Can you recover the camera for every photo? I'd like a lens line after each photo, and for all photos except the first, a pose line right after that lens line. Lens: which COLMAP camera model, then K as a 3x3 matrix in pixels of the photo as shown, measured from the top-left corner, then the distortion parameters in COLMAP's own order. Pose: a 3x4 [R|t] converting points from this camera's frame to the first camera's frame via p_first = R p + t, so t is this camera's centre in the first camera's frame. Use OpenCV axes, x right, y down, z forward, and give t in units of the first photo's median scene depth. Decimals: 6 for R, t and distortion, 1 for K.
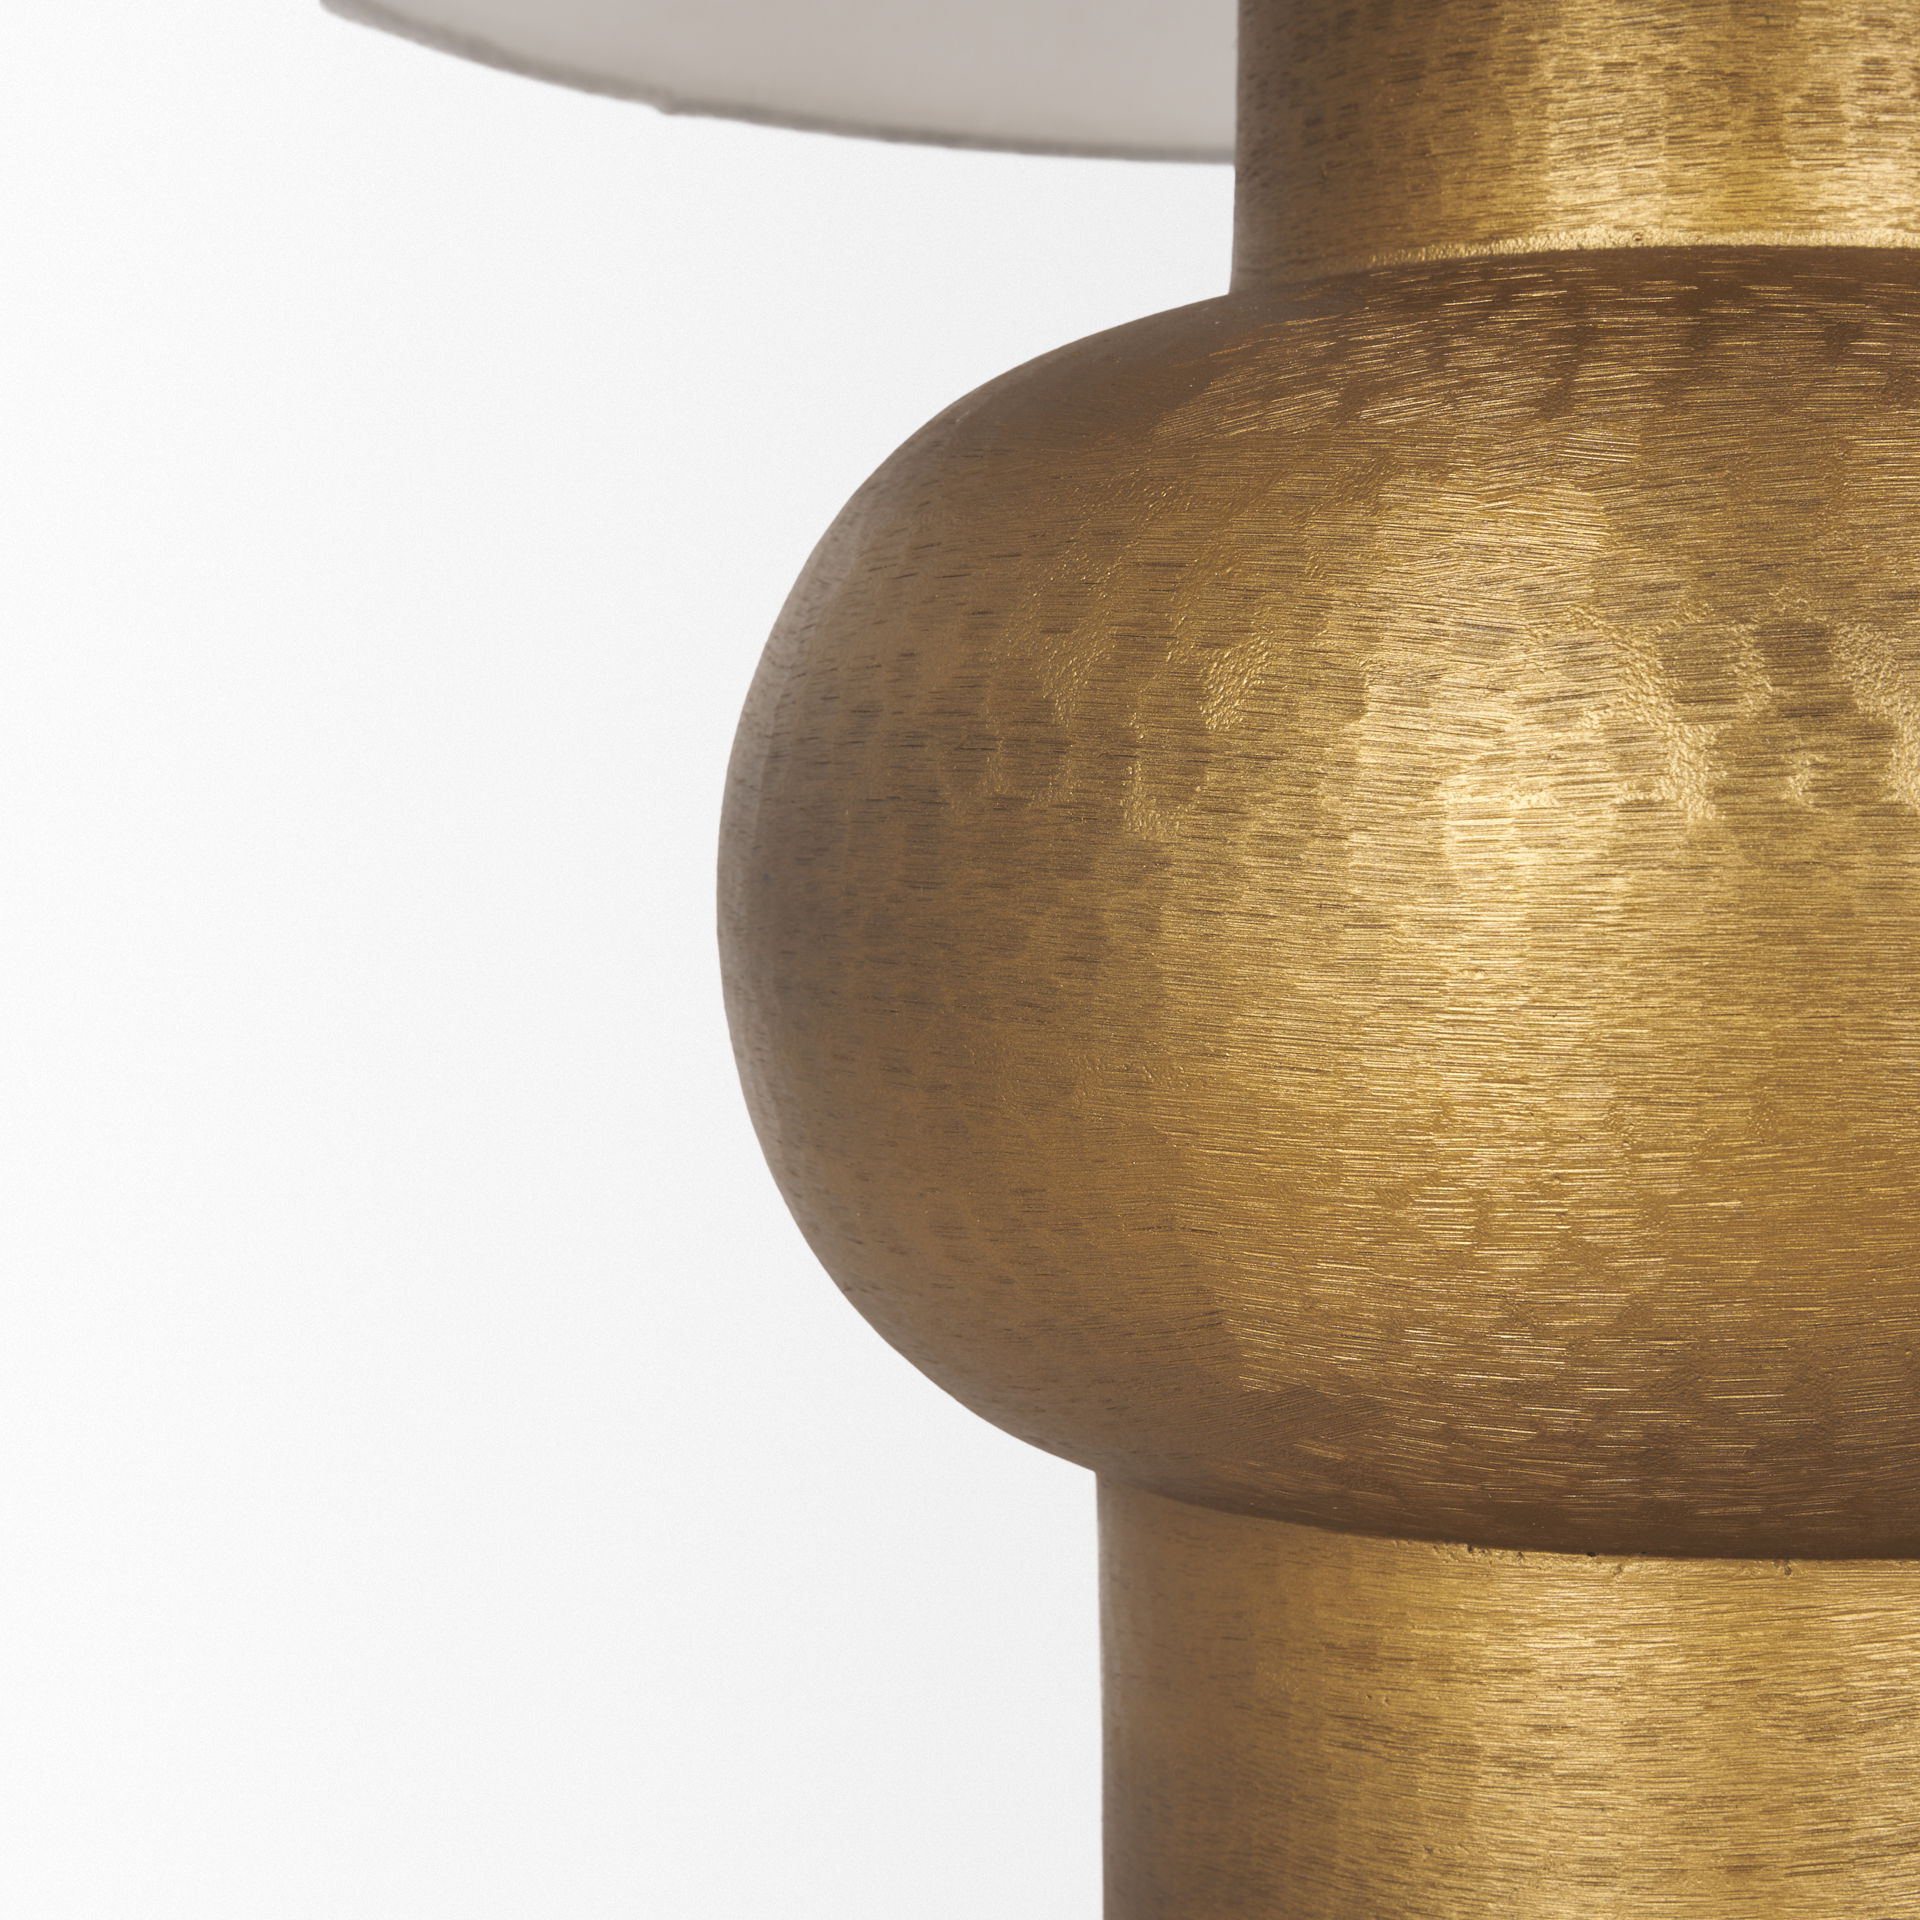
lens RADIAL K [[4468.8, 0, 959.3], [0, 4468.8, 893.7], [0, 0, 1]] dist [-0.068583, 0.156386]
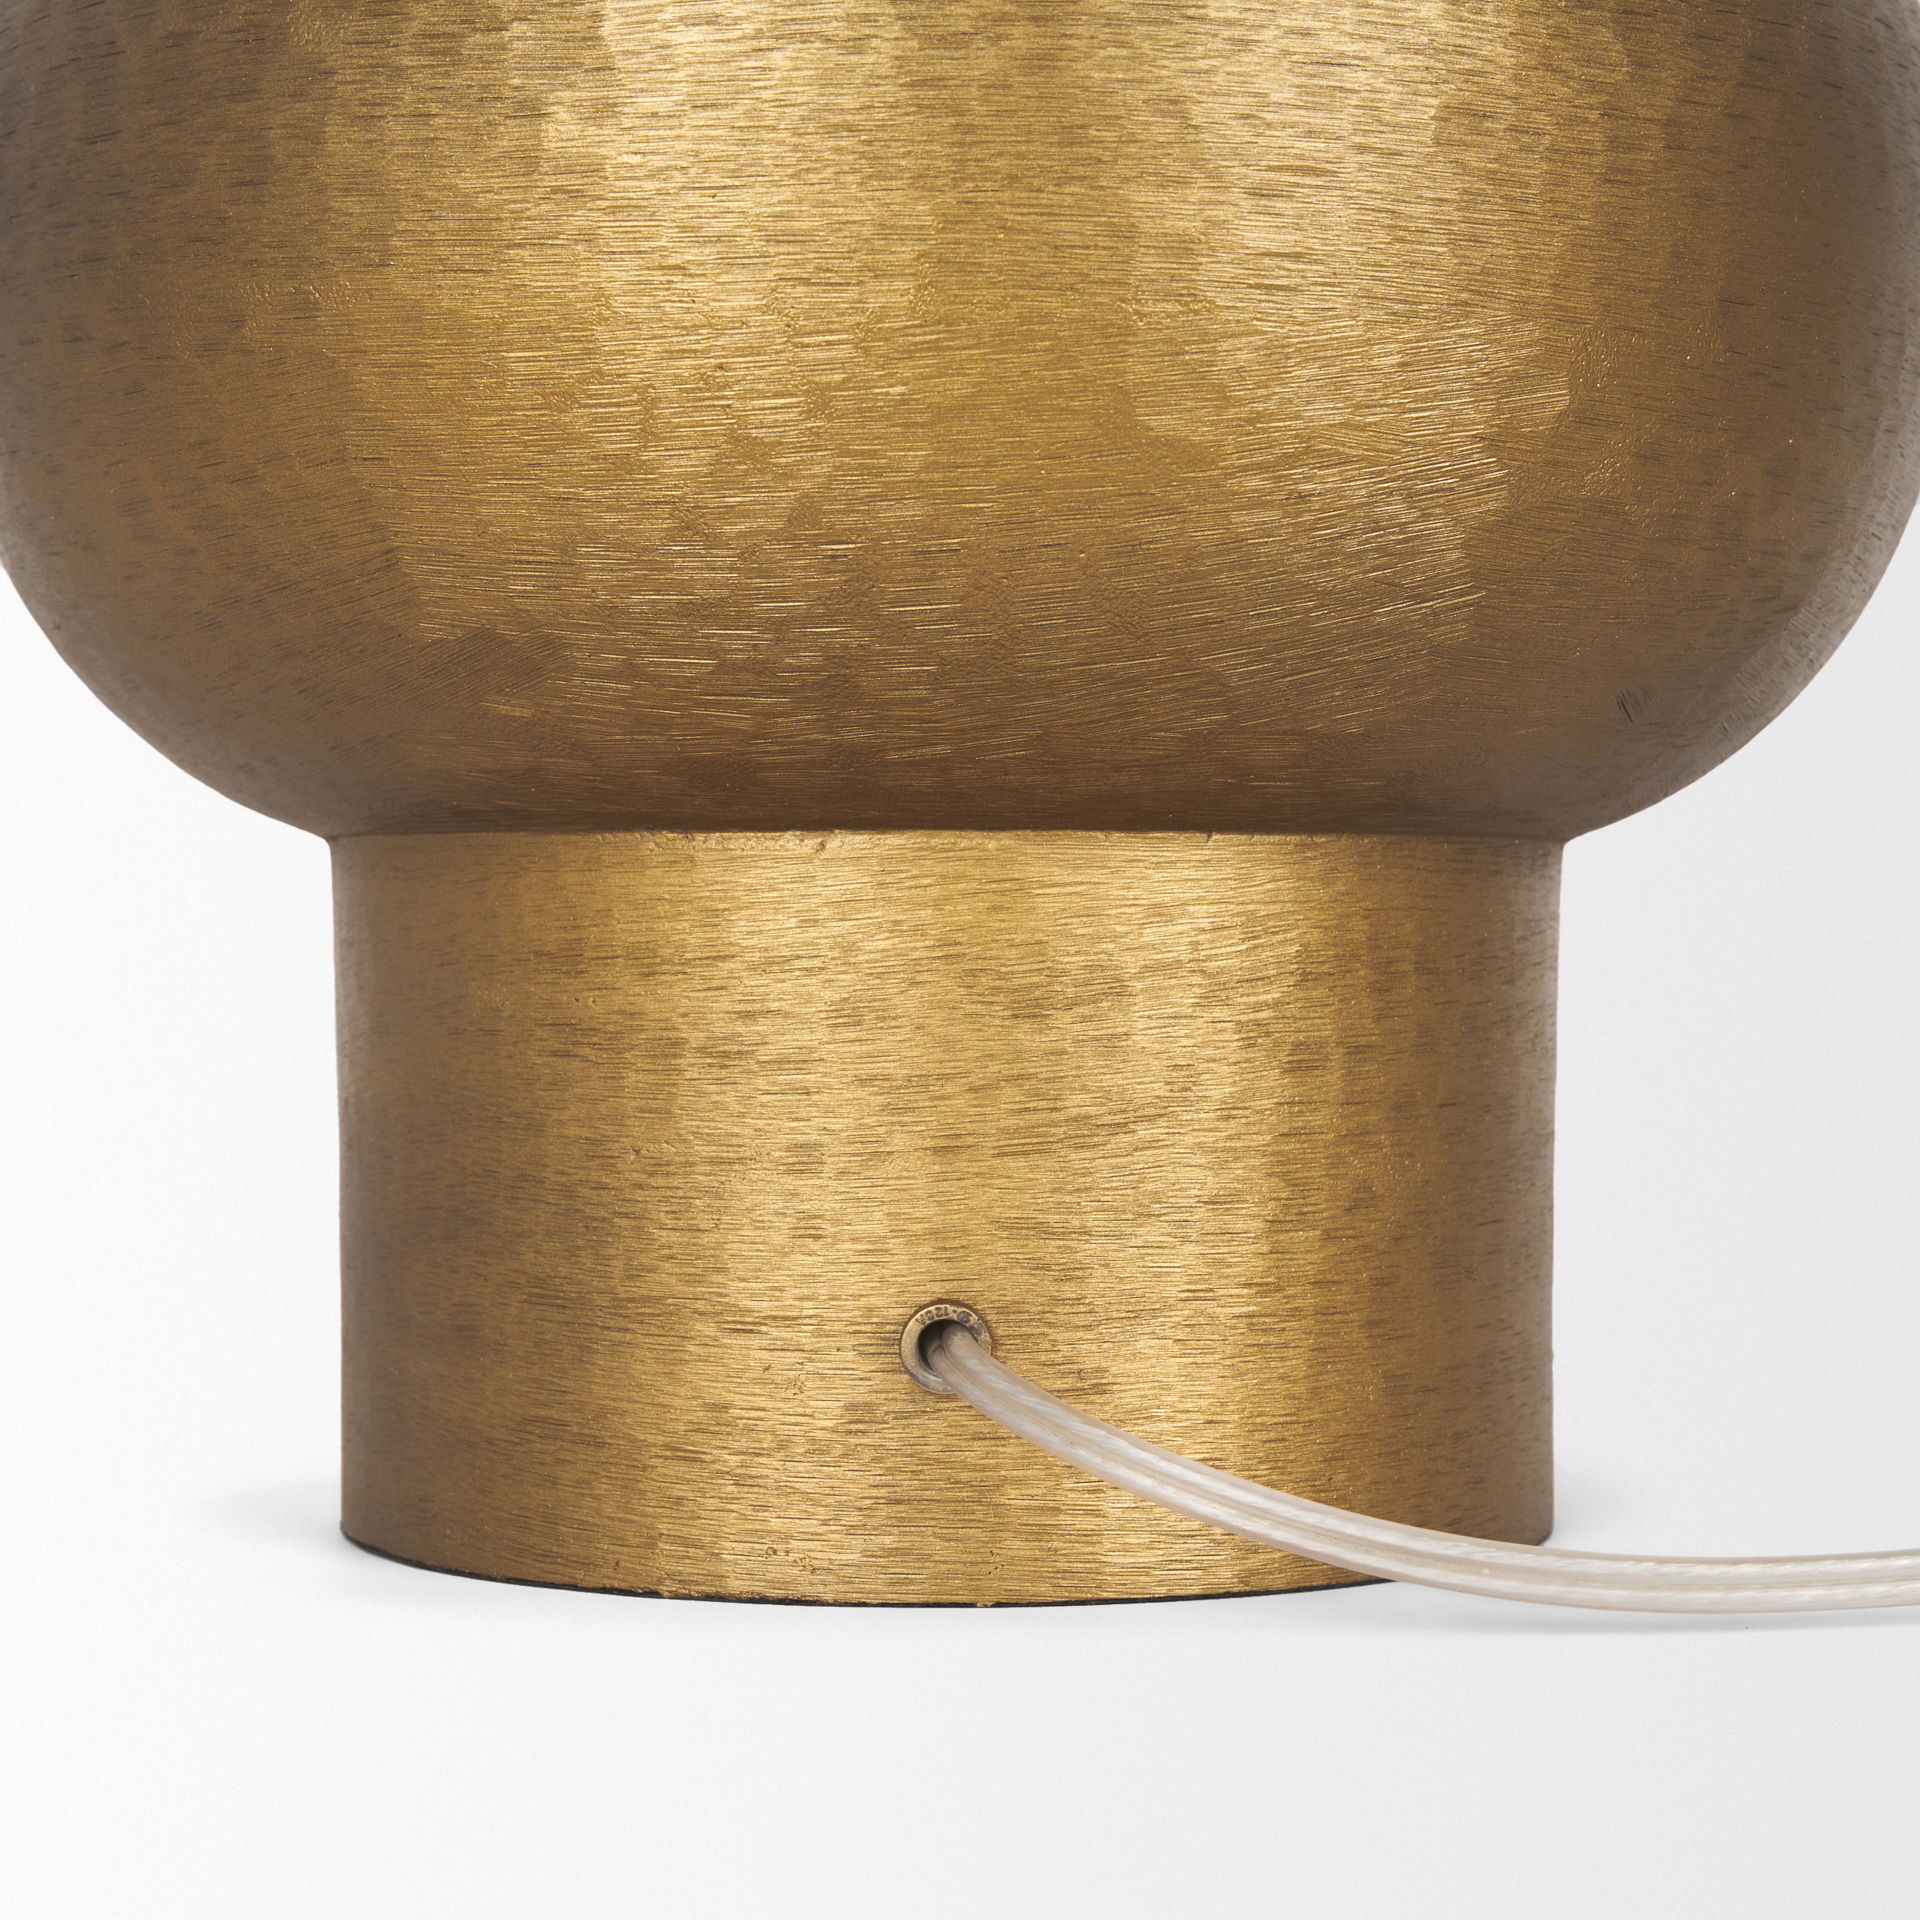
lens RADIAL K [[4468.8, 0, 959.3], [0, 4468.8, 893.7], [0, 0, 1]] dist [-0.068583, 0.156386]
pose [[0.995221, -0.004456, 0.097543, 0.086444], [0.006616, 0.999740, -0.021825, 0.193062], [-0.097421, 0.022366, 0.994992, 0.020415]]
